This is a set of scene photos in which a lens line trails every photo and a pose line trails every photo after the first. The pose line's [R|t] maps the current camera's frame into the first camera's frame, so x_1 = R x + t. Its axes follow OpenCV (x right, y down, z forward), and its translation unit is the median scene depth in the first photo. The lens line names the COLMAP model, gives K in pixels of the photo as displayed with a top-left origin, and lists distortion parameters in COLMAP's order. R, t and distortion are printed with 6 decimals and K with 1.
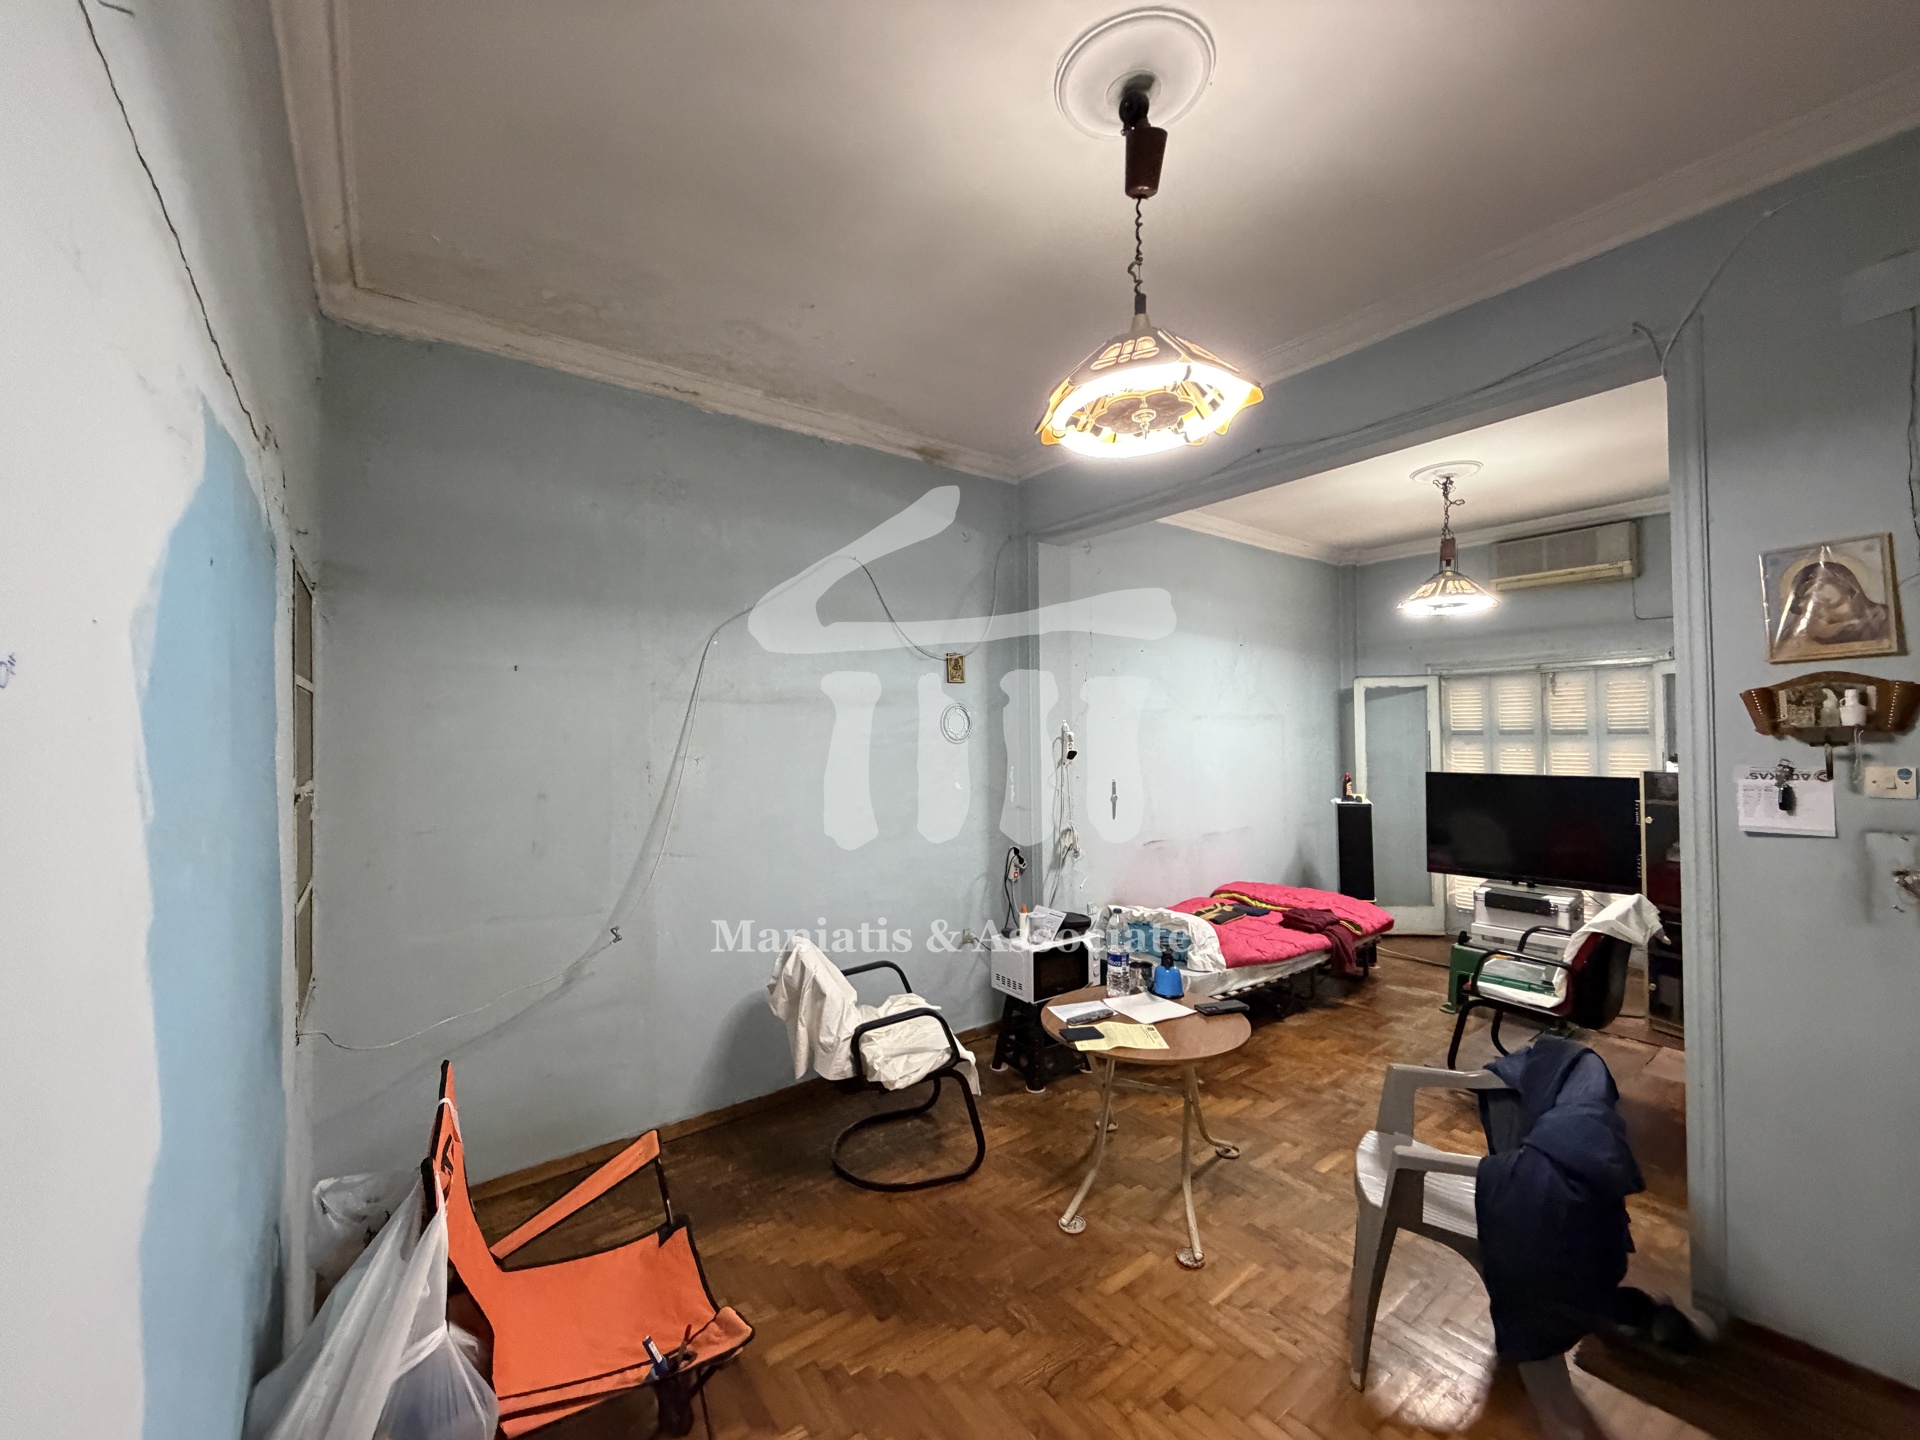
lens RADIAL K [[762.3, 0, 953.6], [0, 762.3, 718.7], [0, 0, 1]] dist [-0.000855, 0.000177]
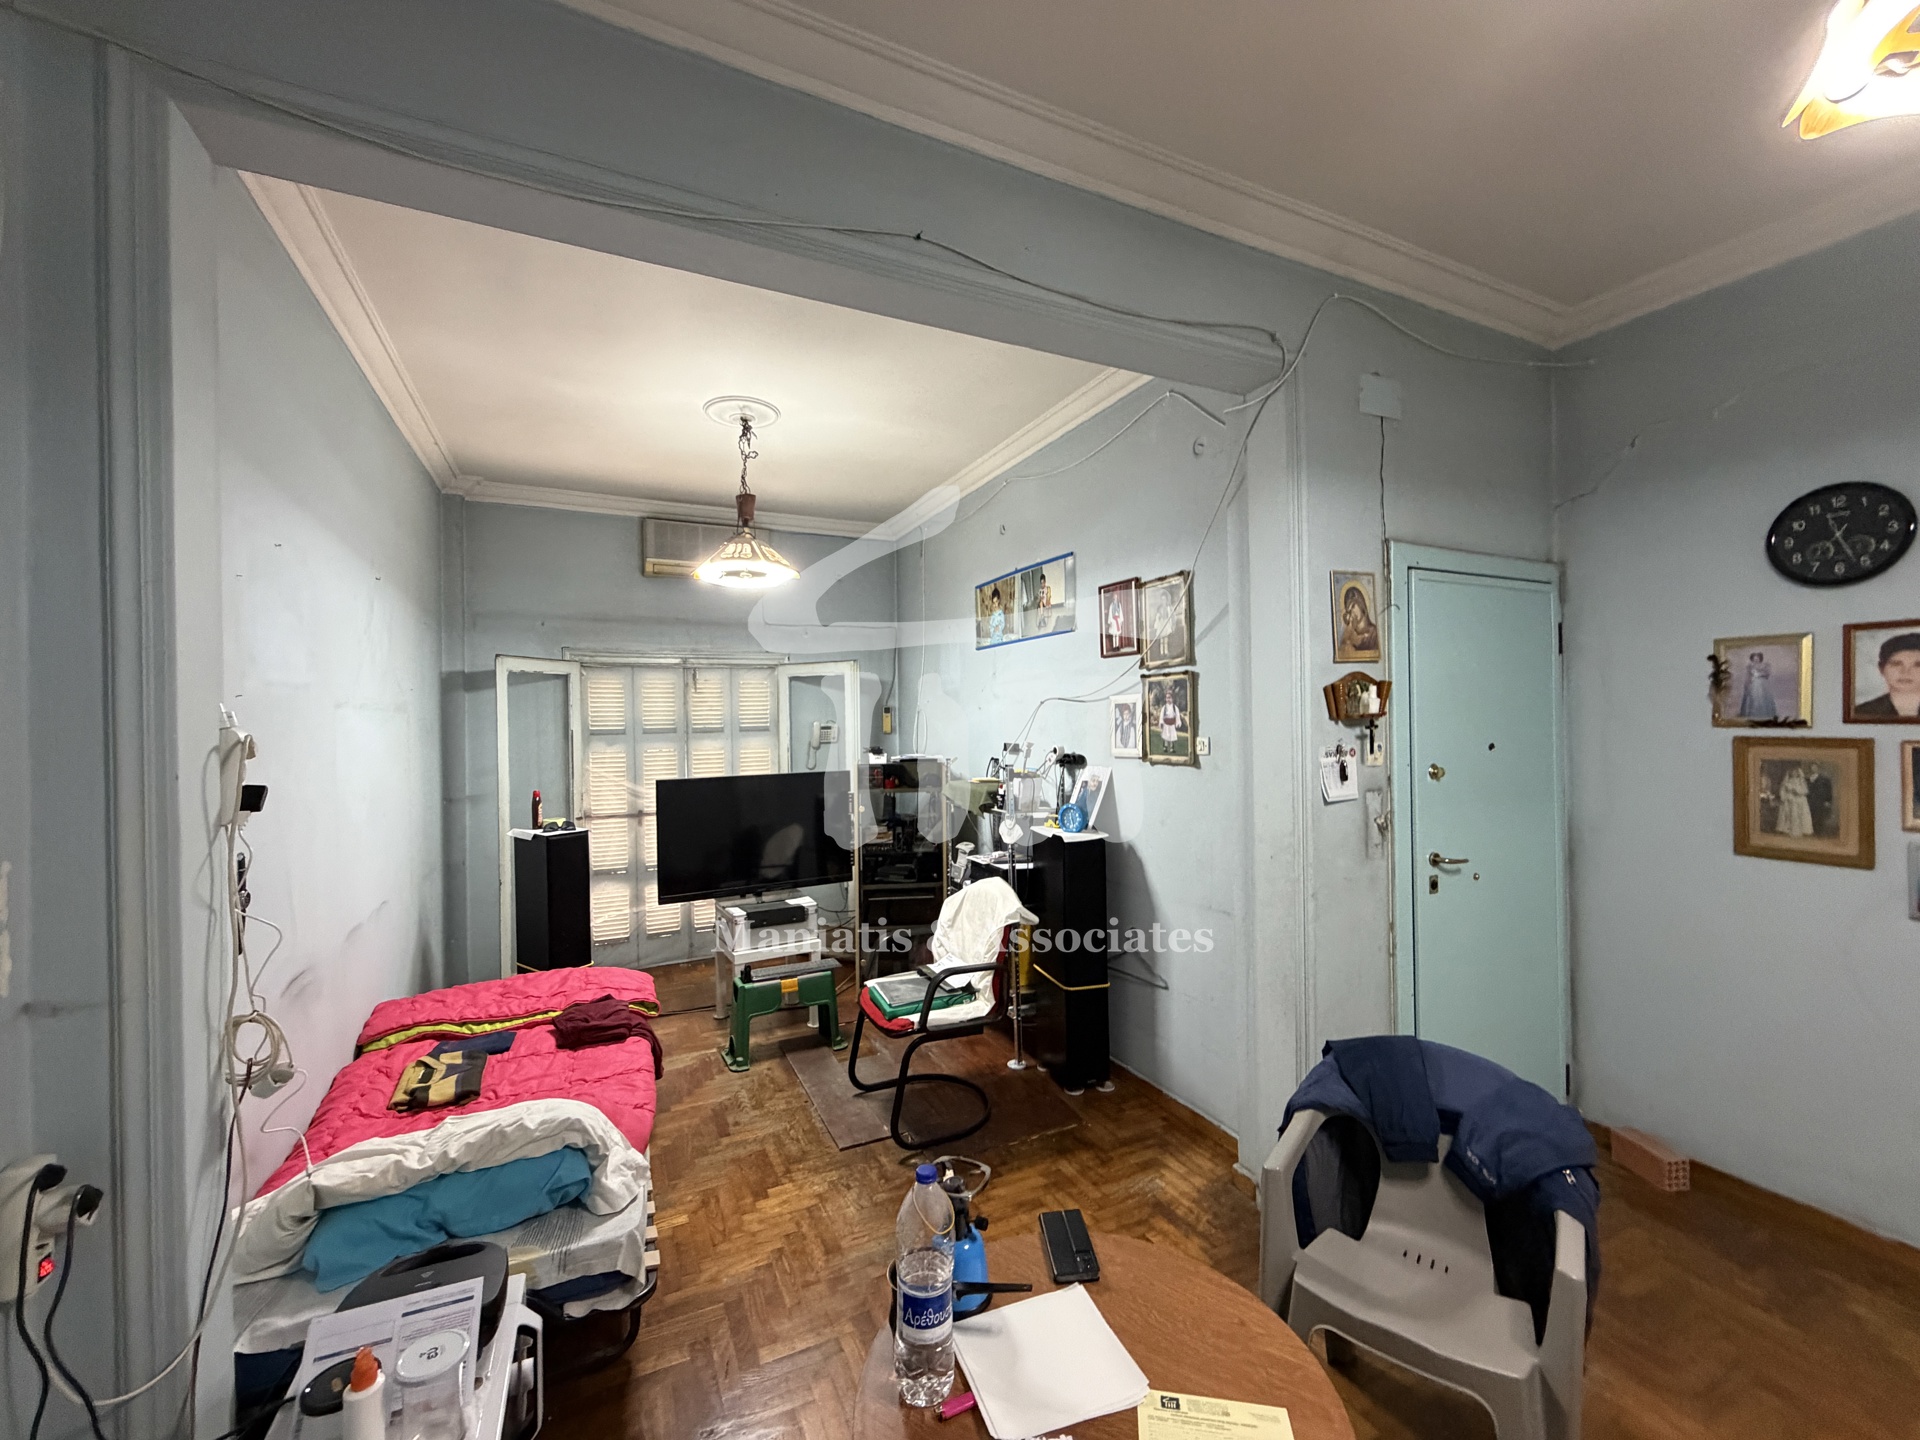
lens RADIAL K [[762.3, 0, 954.8], [0, 762.3, 719.5], [0, 0, 1]] dist [-0.000855, 0.000177]
pose [[0.197004, 0.009247, 0.980359, -0.132572], [-0.002985, 0.999957, -0.008832, 0.016844], [-0.980398, -0.001187, 0.197023, 0.716012]]
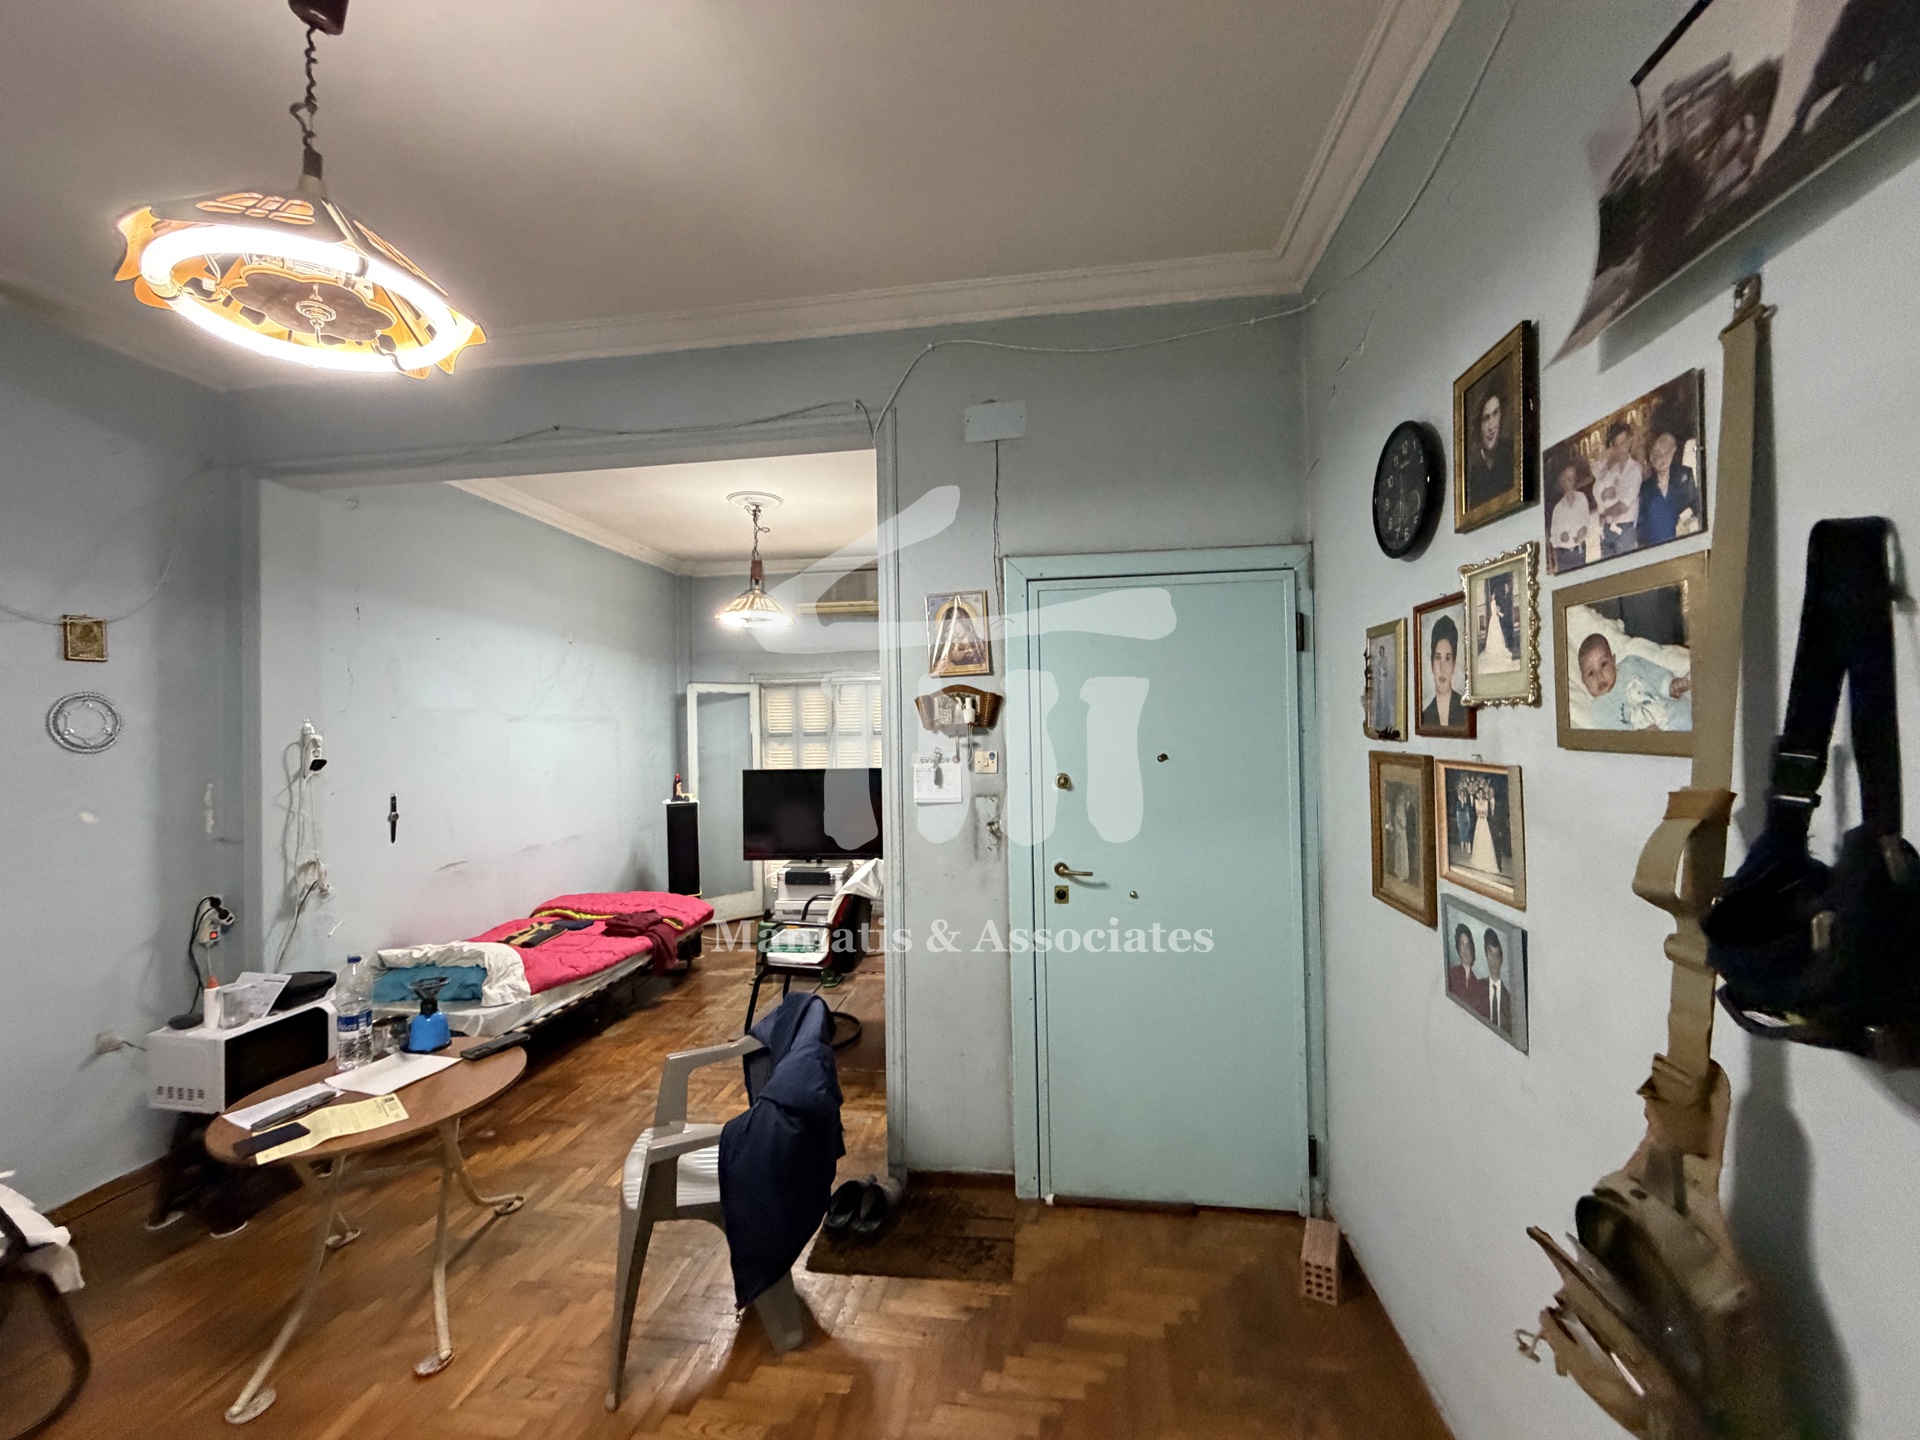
lens RADIAL K [[762.3, 0, 954.4], [0, 762.3, 719.3], [0, 0, 1]] dist [-0.000855, 0.000177]
pose [[0.707667, 0.008226, 0.706498, 0.075562], [-0.002840, 0.999957, -0.008799, 0.007395], [-0.706540, 0.004220, 0.707660, 0.004613]]
